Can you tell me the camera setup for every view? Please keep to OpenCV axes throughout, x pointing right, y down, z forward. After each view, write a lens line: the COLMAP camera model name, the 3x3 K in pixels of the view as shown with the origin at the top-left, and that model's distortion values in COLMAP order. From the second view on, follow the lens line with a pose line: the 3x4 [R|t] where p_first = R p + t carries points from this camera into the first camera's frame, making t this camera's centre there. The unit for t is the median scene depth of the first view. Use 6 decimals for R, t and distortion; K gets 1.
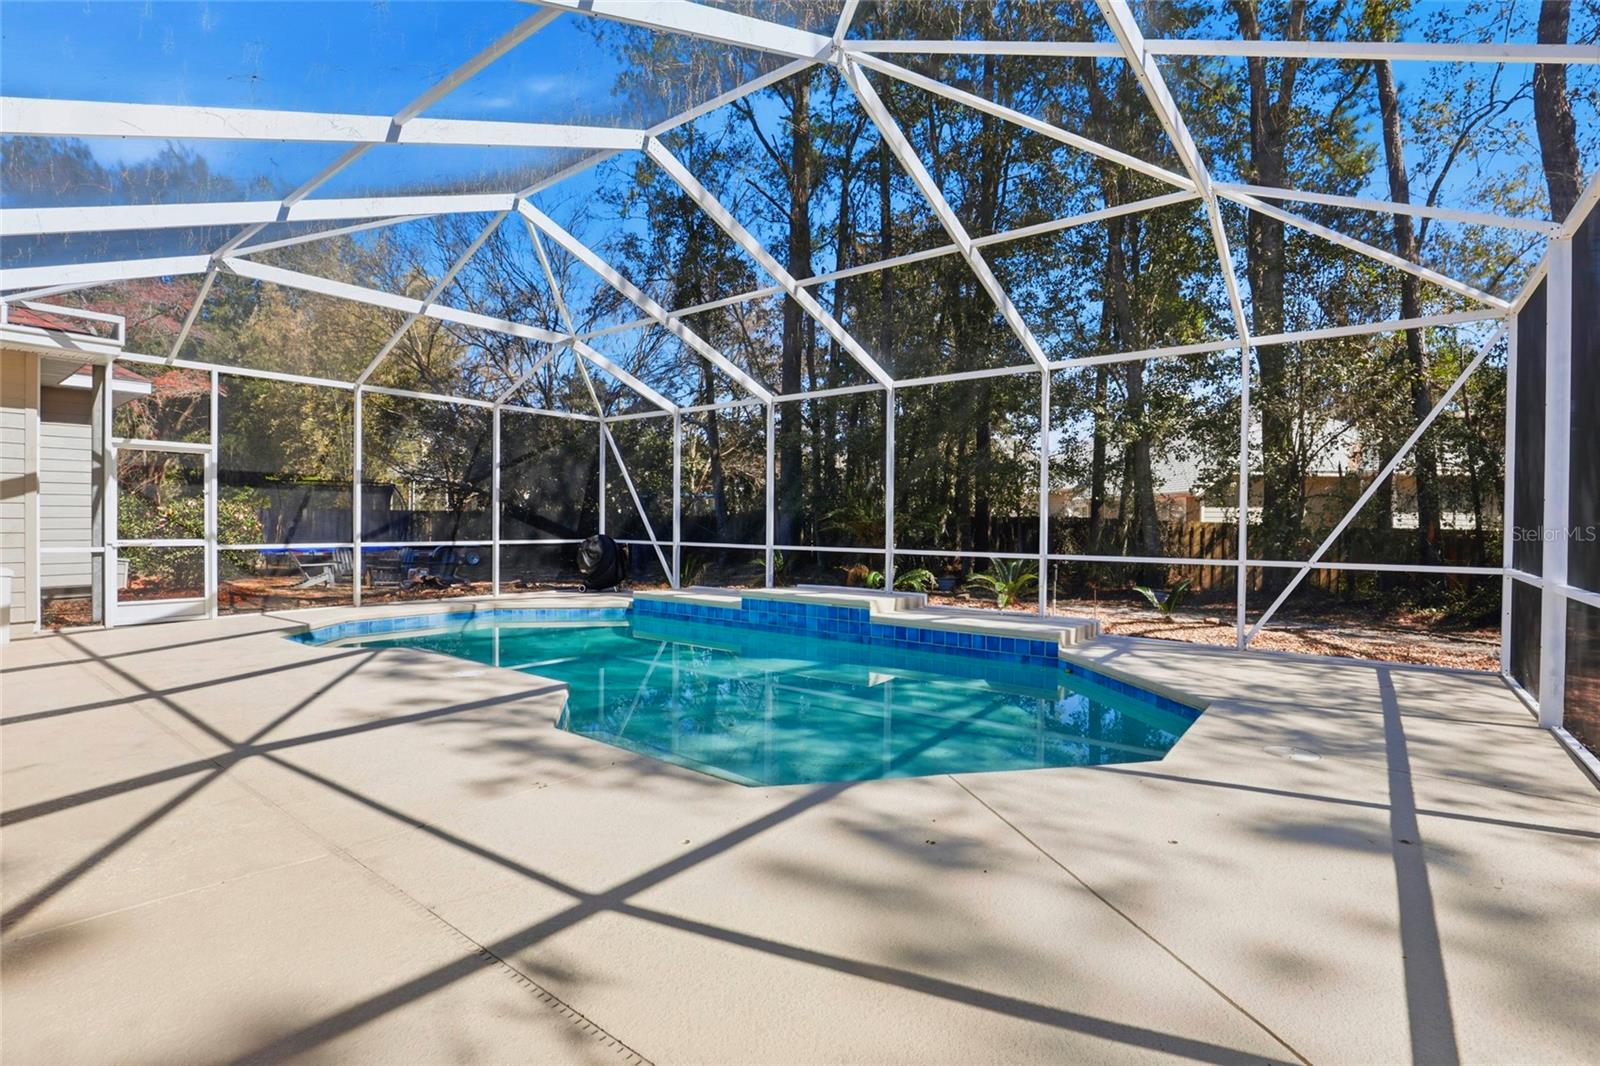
lens RADIAL K [[747.0, 0, 798.9], [0, 747.0, 532.6], [0, 0, 1]] dist [-0.013243, -0.000330]
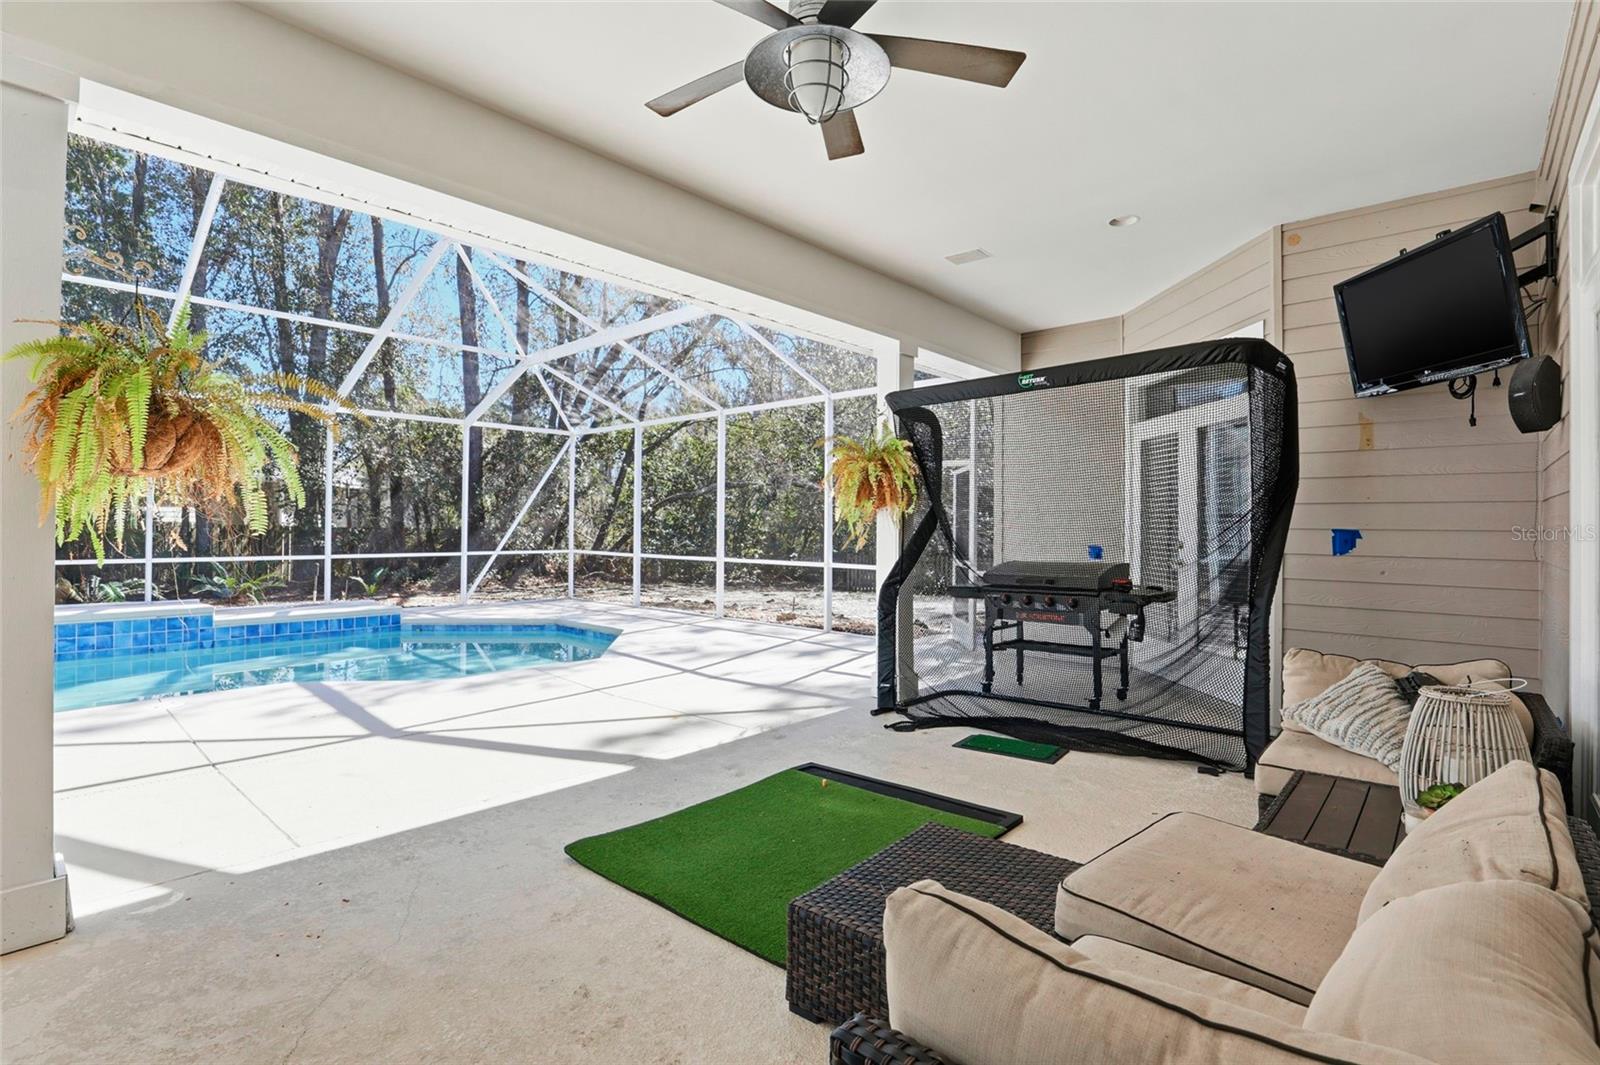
lens RADIAL K [[747.0, 0, 799.7], [0, 747.0, 526.6], [0, 0, 1]] dist [-0.013243, -0.000330]
pose [[0.069175, -0.005415, 0.997590, -0.892409], [0.003857, 0.999979, 0.005160, -0.023466], [-0.997597, 0.003491, 0.069194, 0.105006]]
